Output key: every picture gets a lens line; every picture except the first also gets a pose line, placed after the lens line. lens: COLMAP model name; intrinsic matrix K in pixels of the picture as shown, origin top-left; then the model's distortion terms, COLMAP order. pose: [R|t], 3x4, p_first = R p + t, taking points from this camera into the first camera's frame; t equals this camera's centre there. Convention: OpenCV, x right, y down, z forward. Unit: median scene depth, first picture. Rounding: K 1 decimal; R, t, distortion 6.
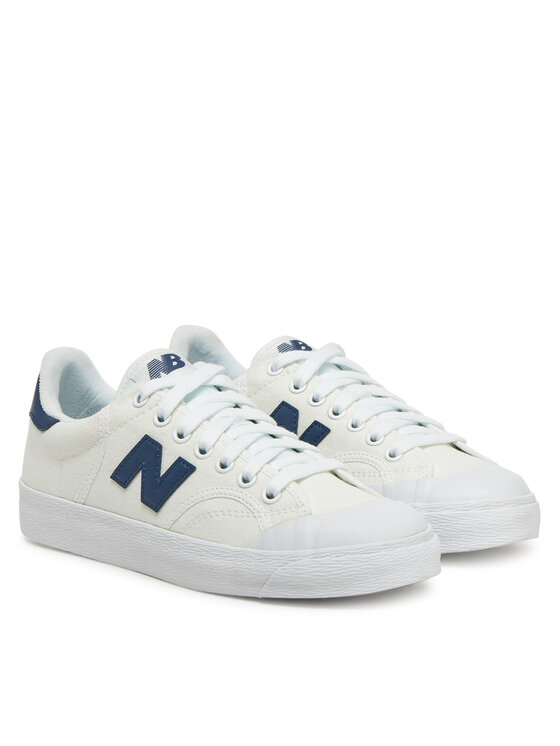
lens RADIAL K [[2210.6, 0, 280.5], [0, 2210.6, 373.1], [0, 0, 1]] dist [0.123399, 0.000000]
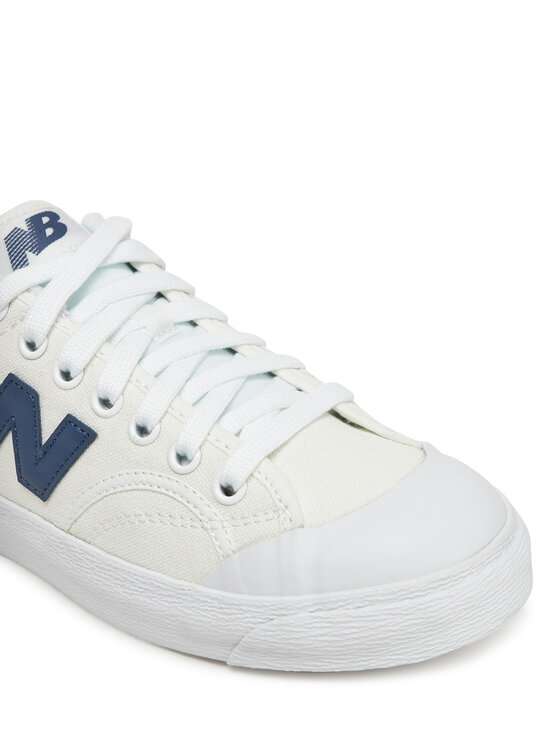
lens RADIAL K [[1365.5, 0, 278.4], [0, 1365.5, 373.5], [0, 0, 1]] dist [-0.059320, 0.000000]
pose [[0.994596, -0.103744, 0.003991, 0.009993], [0.098348, 0.953791, 0.283920, -0.071307], [-0.033261, -0.281993, 0.958840, 0.660500]]
